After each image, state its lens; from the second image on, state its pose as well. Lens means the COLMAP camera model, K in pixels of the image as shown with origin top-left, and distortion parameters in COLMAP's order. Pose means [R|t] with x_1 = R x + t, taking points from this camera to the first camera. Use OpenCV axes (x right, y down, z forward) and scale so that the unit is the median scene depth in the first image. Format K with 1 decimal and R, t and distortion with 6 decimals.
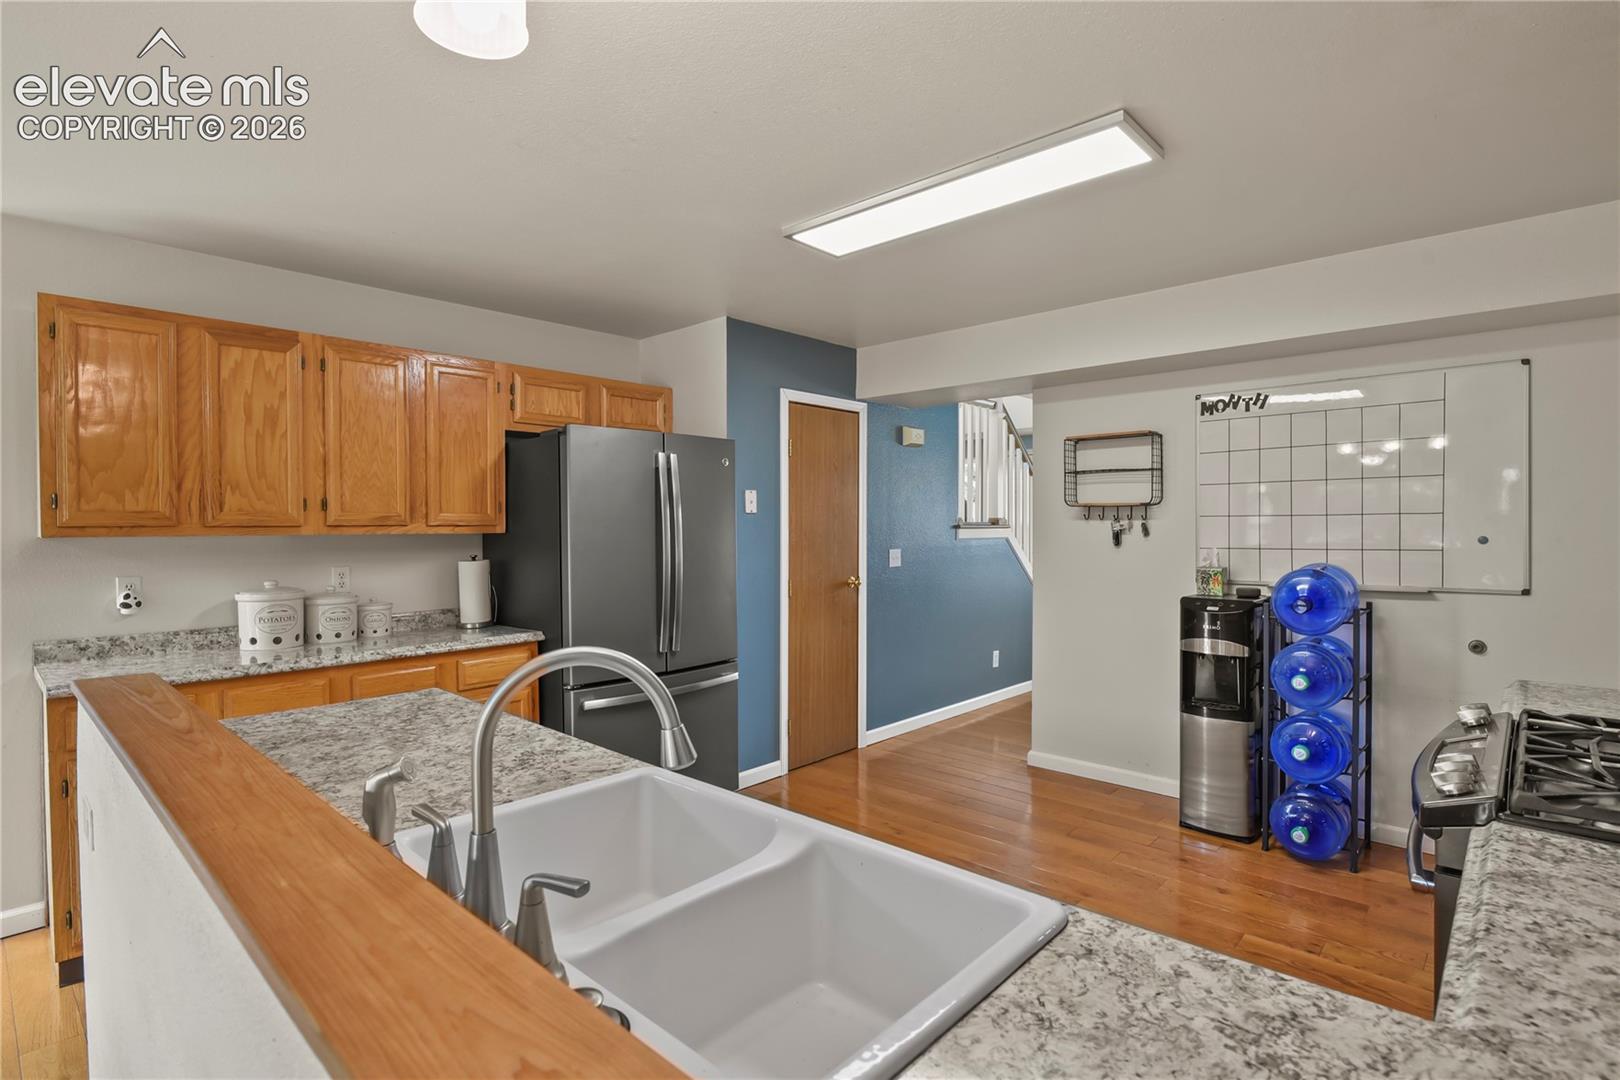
lens RADIAL K [[786.0, 0, 820.5], [0, 786.0, 538.0], [0, 0, 1]] dist [-0.001523, -0.004183]
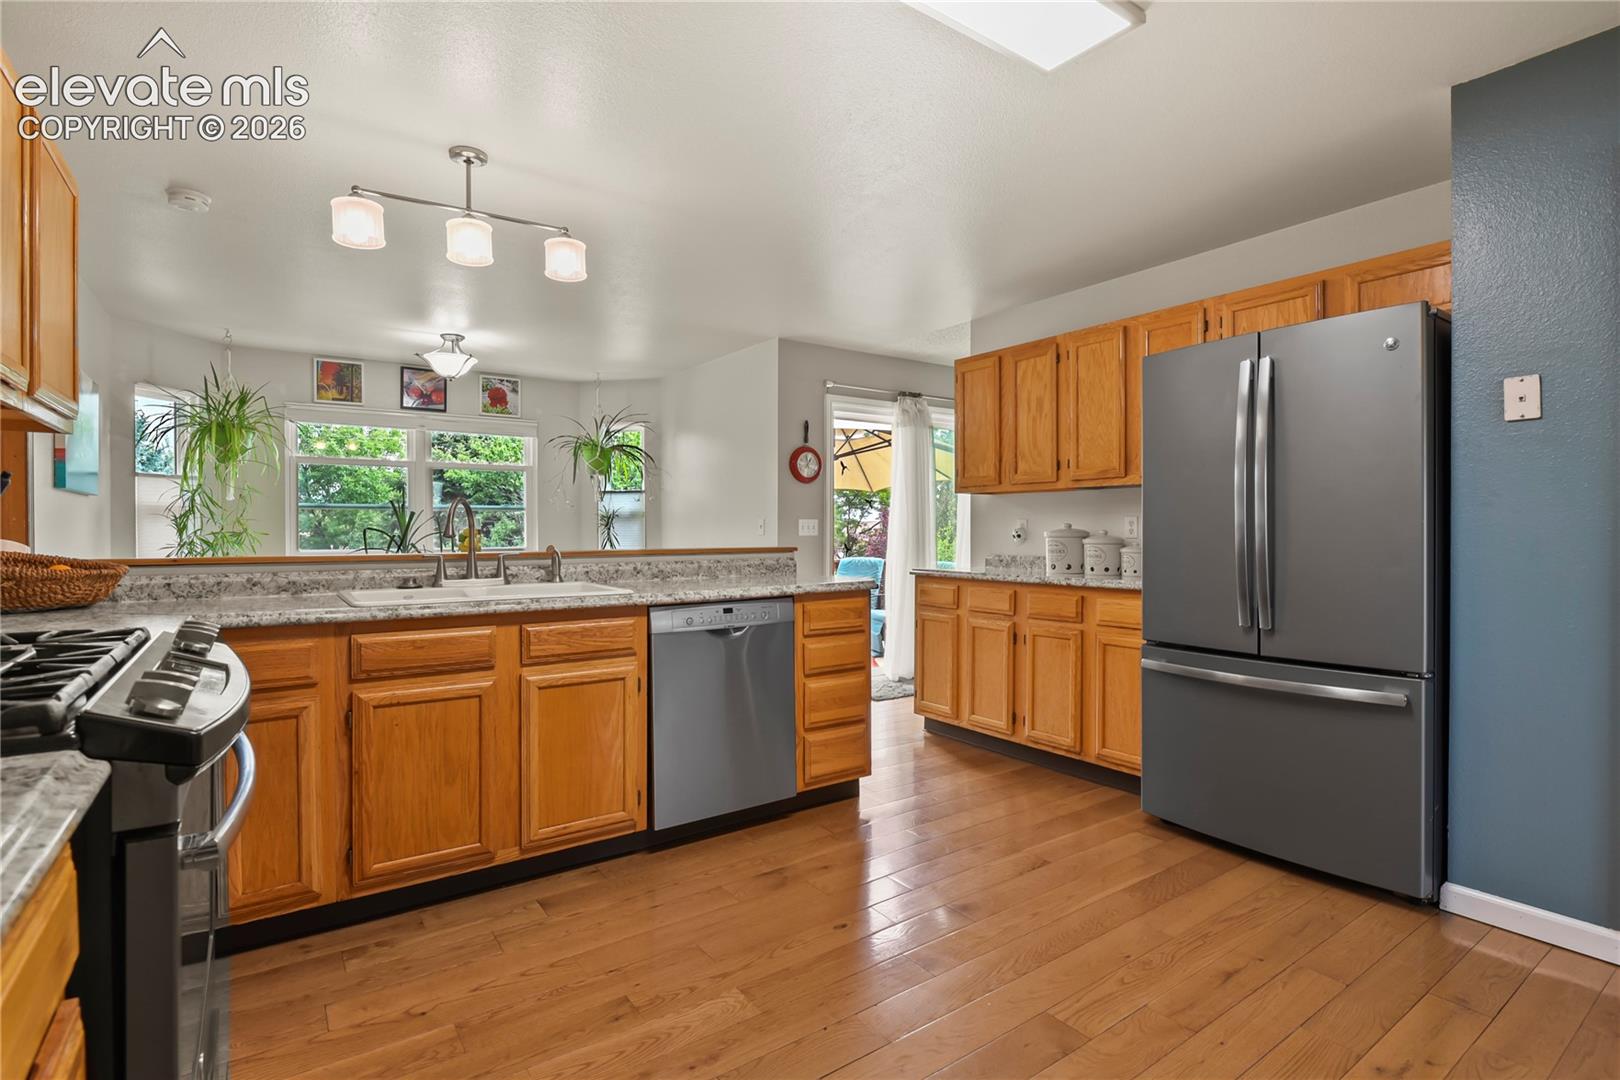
lens RADIAL K [[786.0, 0, 818.0], [0, 786.0, 538.2], [0, 0, 1]] dist [-0.001523, -0.004183]
pose [[-0.206626, 0.015169, -0.978302, 0.607474], [-0.011211, 0.999777, 0.017870, 0.051683], [0.978356, 0.014660, -0.206410, 0.732589]]
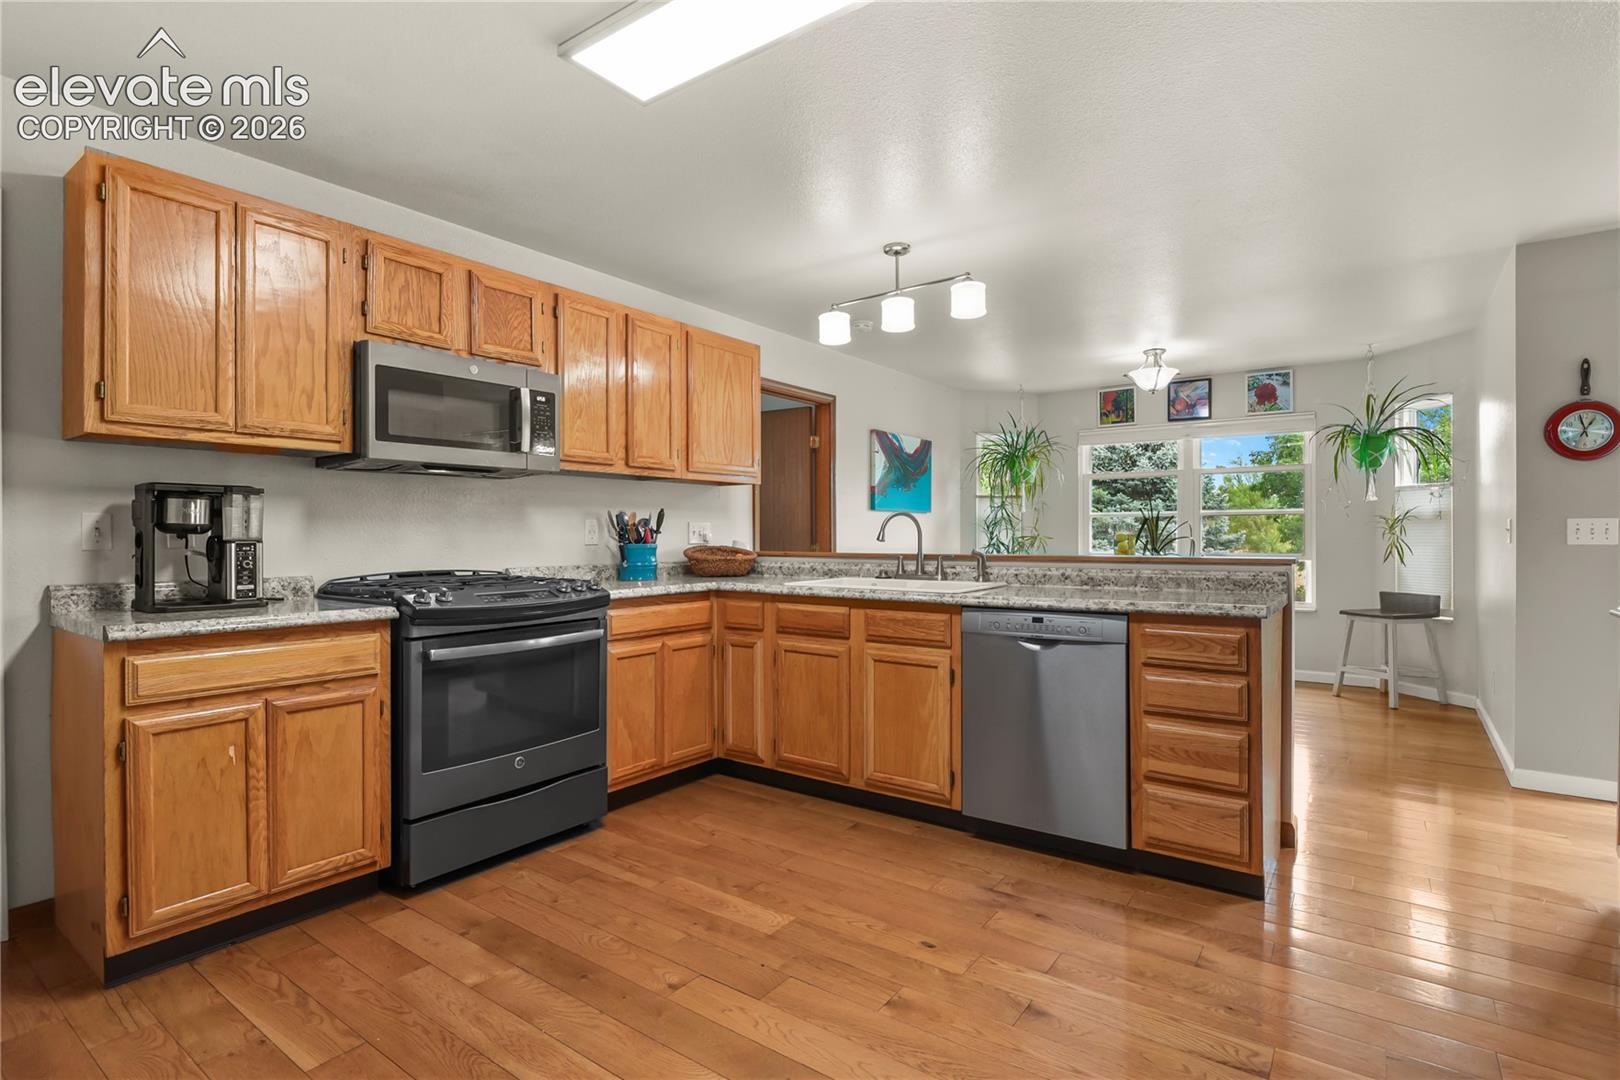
lens RADIAL K [[786.0, 0, 818.8], [0, 786.0, 535.7], [0, 0, 1]] dist [-0.001523, -0.004183]
pose [[-0.992531, 0.005153, -0.121887, 0.154832], [0.003317, 0.999878, 0.015259, 0.045738], [0.121951, 0.014740, -0.992427, 1.211481]]
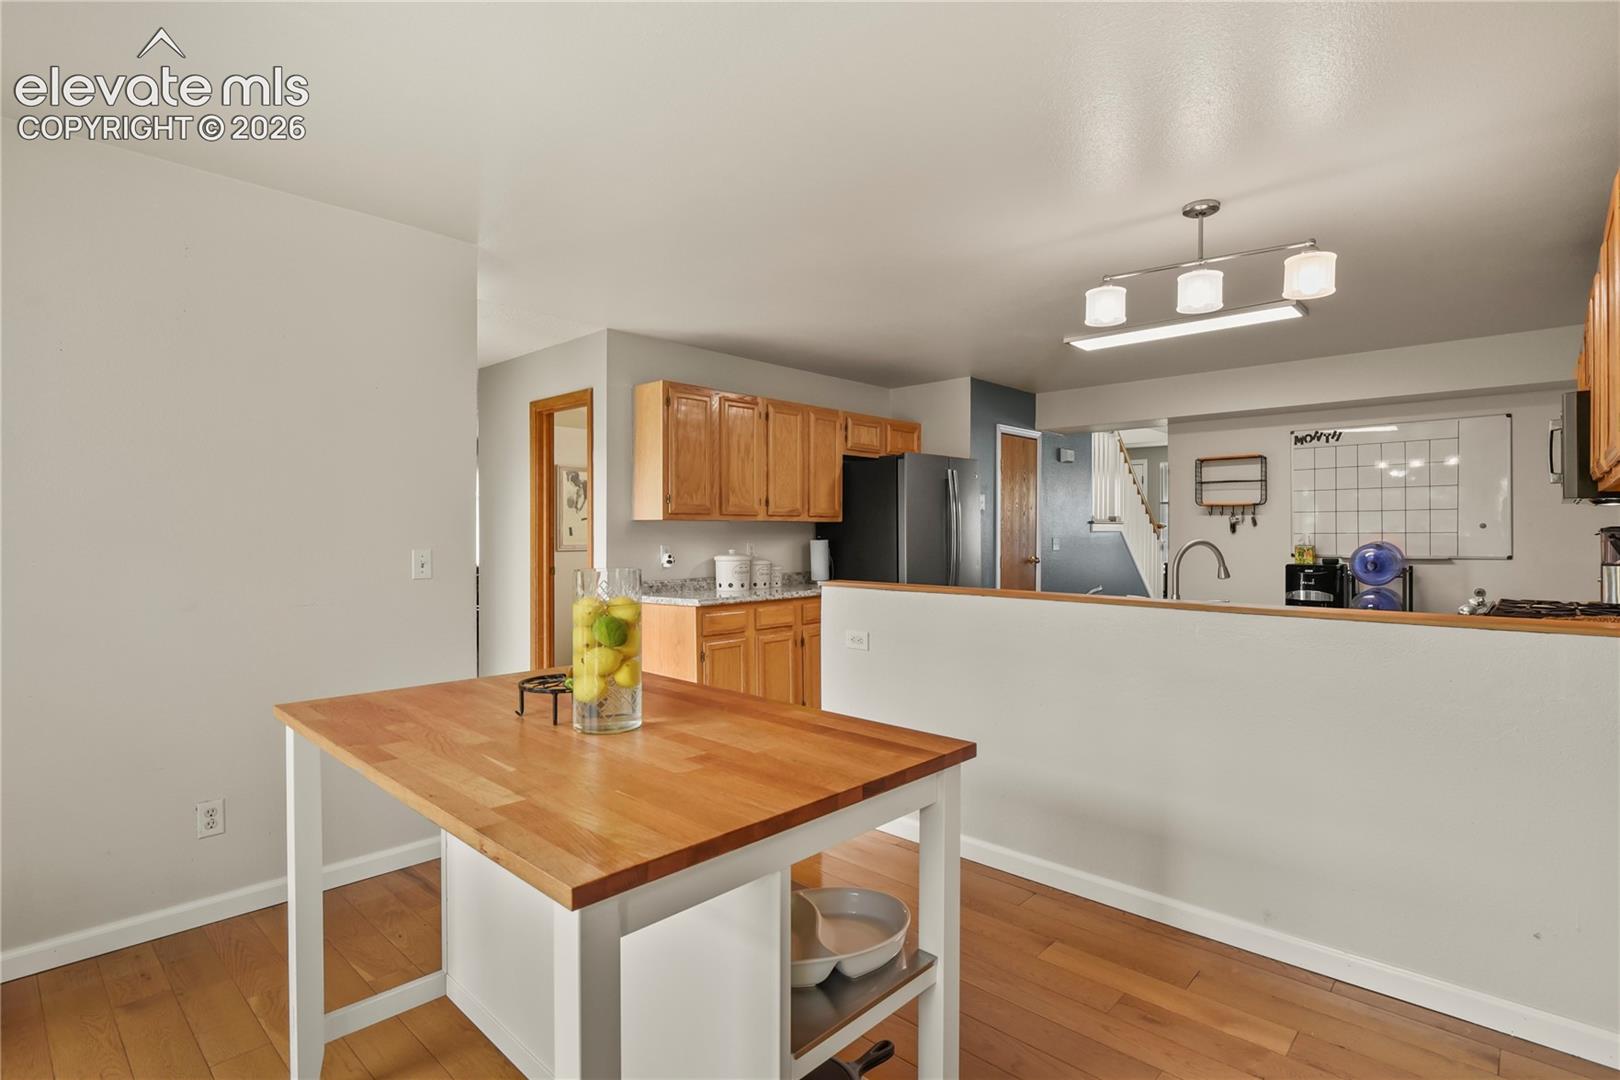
lens RADIAL K [[786.0, 0, 818.3], [0, 786.0, 536.5], [0, 0, 1]] dist [-0.001523, -0.004183]
pose [[0.999986, 0.002168, -0.004769, -0.438808], [-0.002216, 0.999948, -0.009926, 0.037711], [0.004747, 0.009936, 0.999939, -0.527565]]
